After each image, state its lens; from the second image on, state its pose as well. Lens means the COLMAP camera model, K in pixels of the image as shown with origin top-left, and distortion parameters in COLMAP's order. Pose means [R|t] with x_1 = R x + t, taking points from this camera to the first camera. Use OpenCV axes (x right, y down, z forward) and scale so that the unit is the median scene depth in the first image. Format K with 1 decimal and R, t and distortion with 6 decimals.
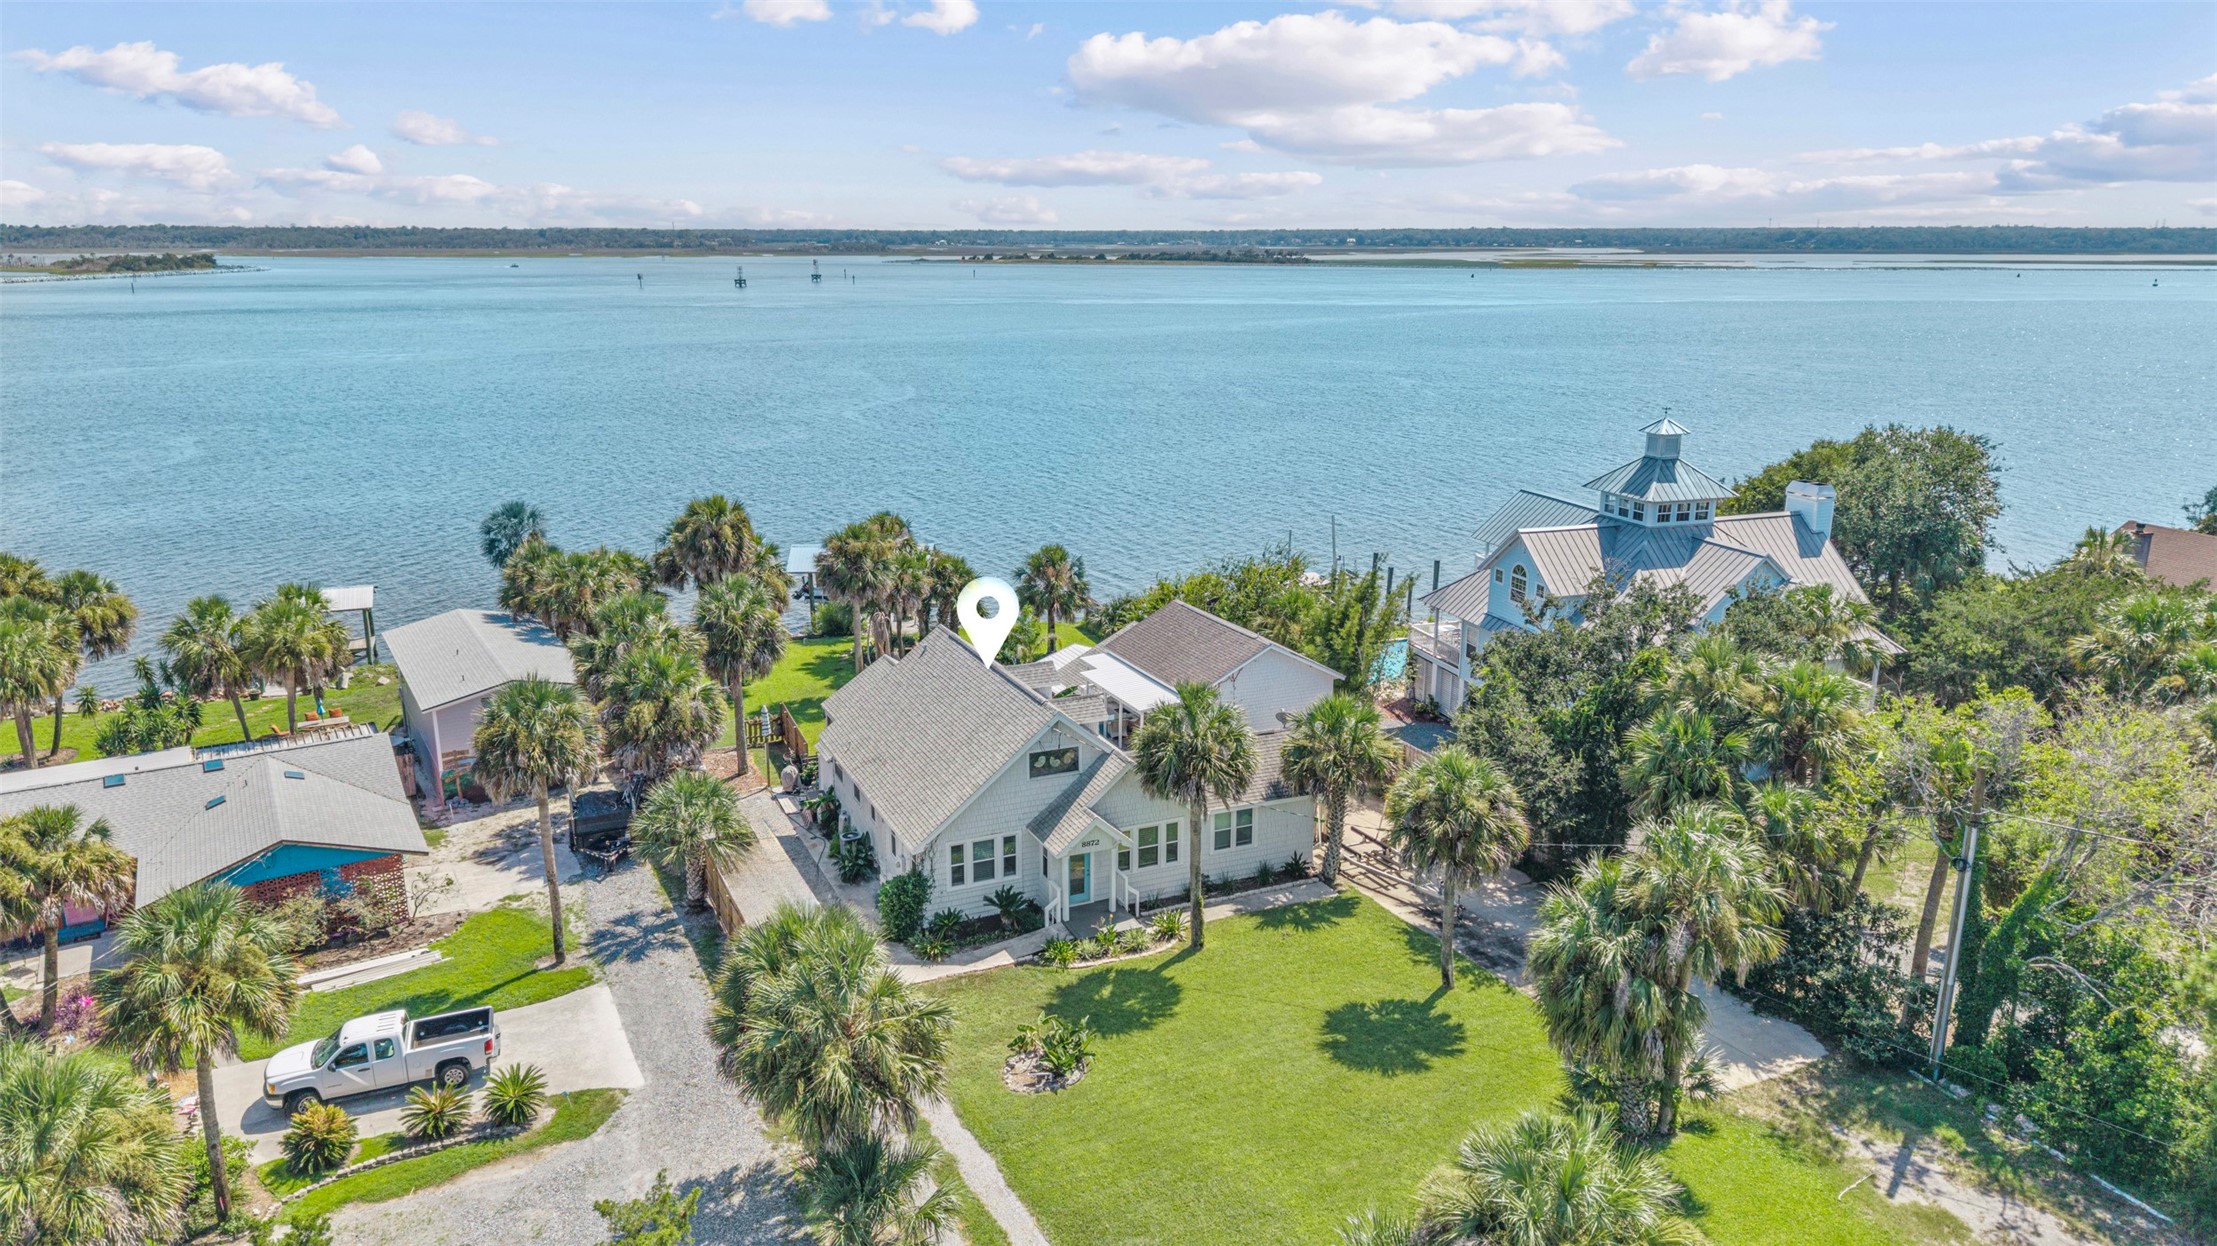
lens RADIAL K [[1491.2, 0, 1091.9], [0, 1491.2, 619.7], [0, 0, 1]] dist [0.028353, -0.031832]
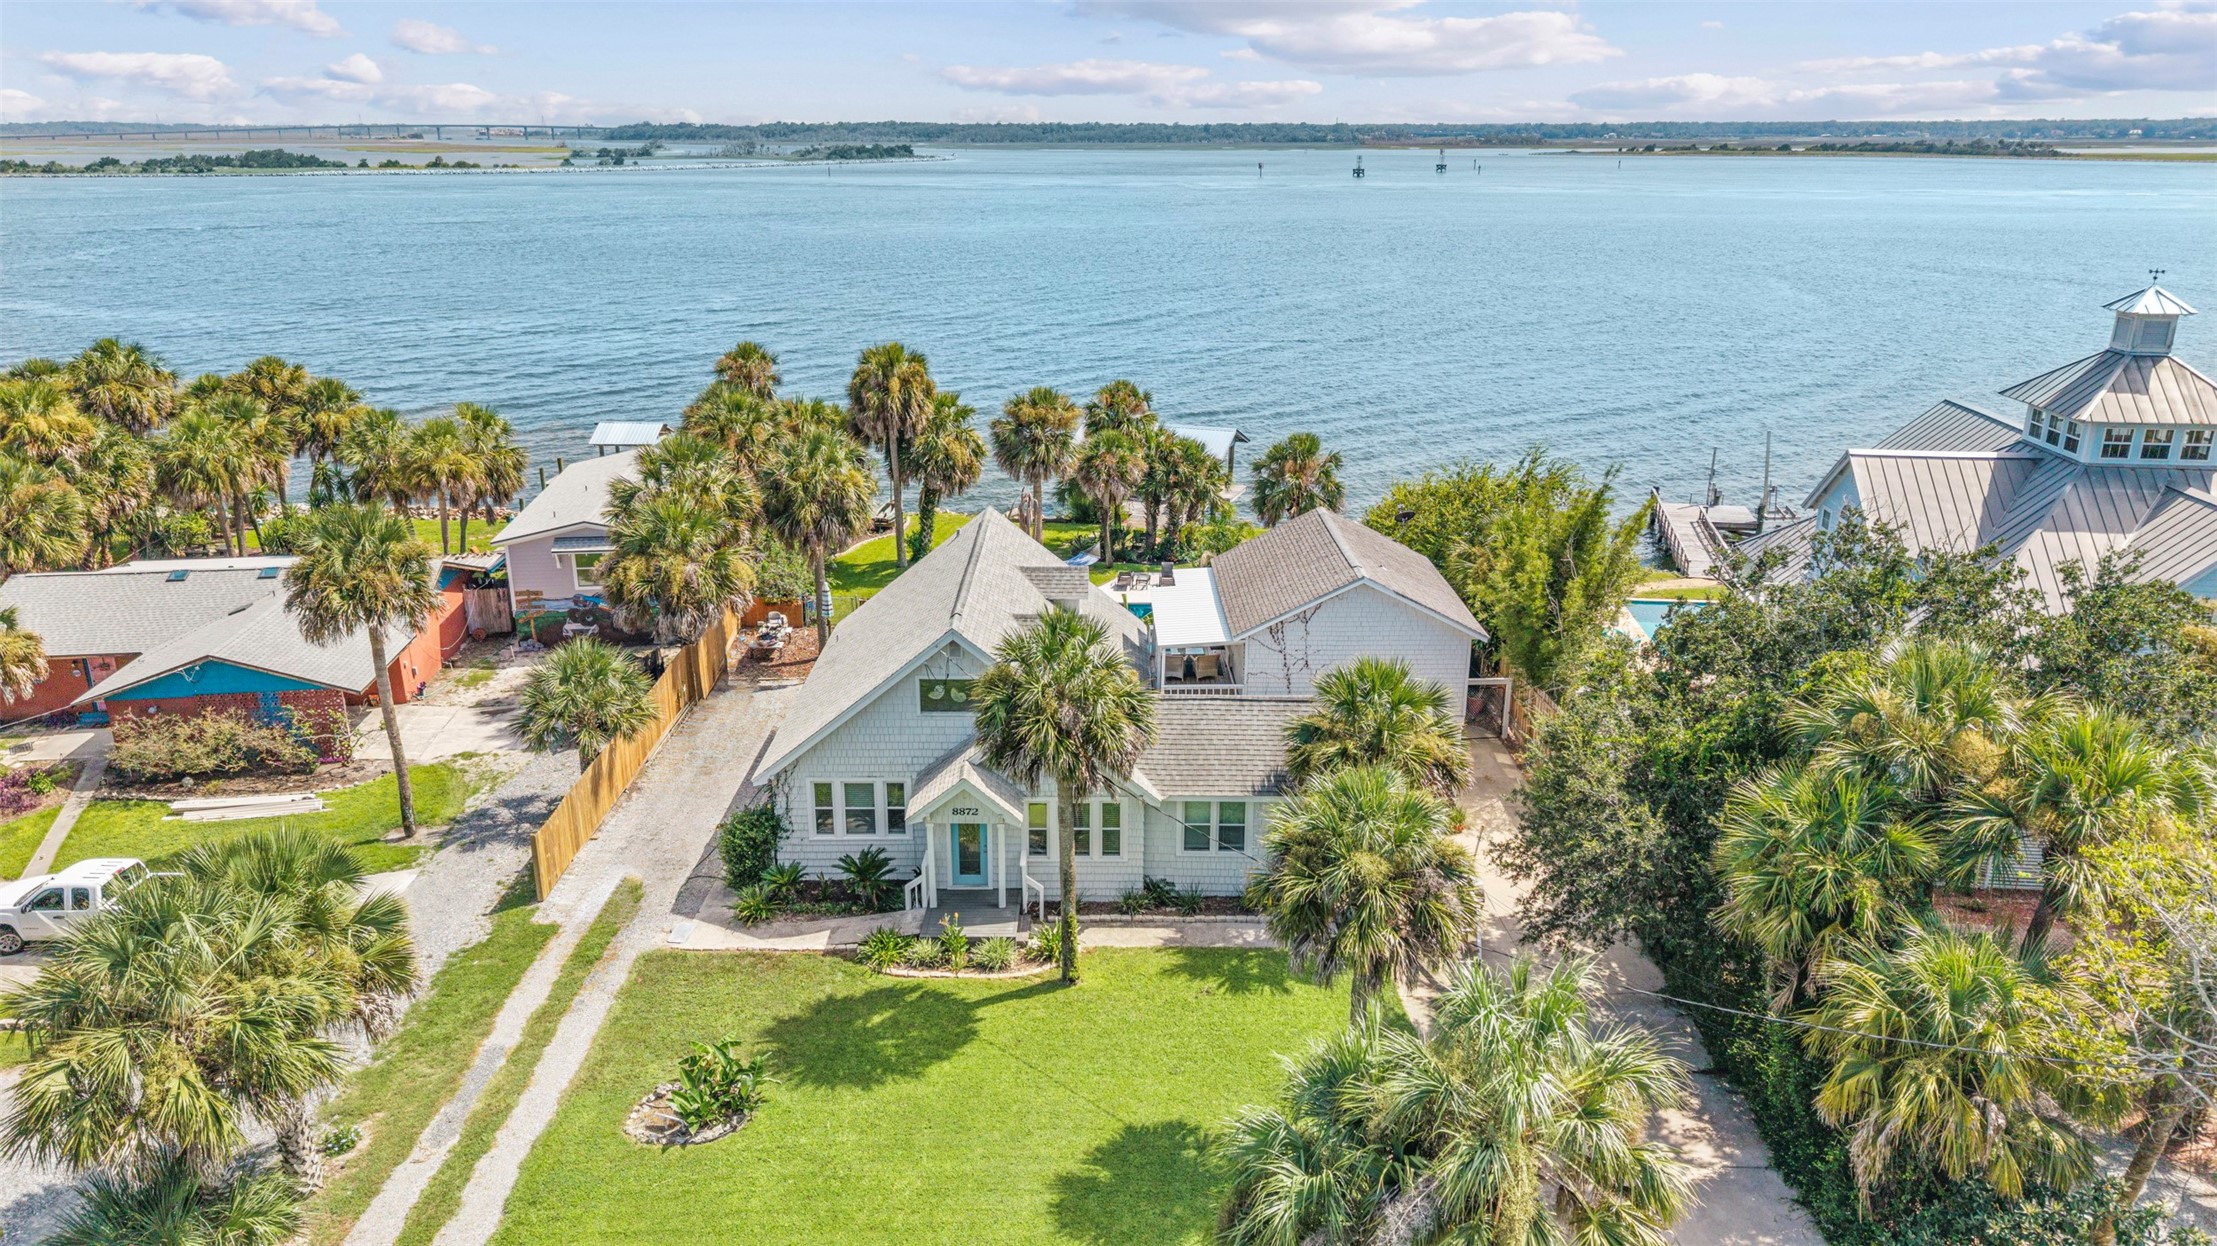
lens RADIAL K [[1491.2, 0, 1091.9], [0, 1491.2, 619.7], [0, 0, 1]] dist [0.028353, -0.031832]
pose [[0.910832, 0.127126, -0.392713, 0.323538], [-0.102042, 0.991210, 0.084197, -0.011001], [0.399964, -0.036616, 0.915799, 0.347860]]
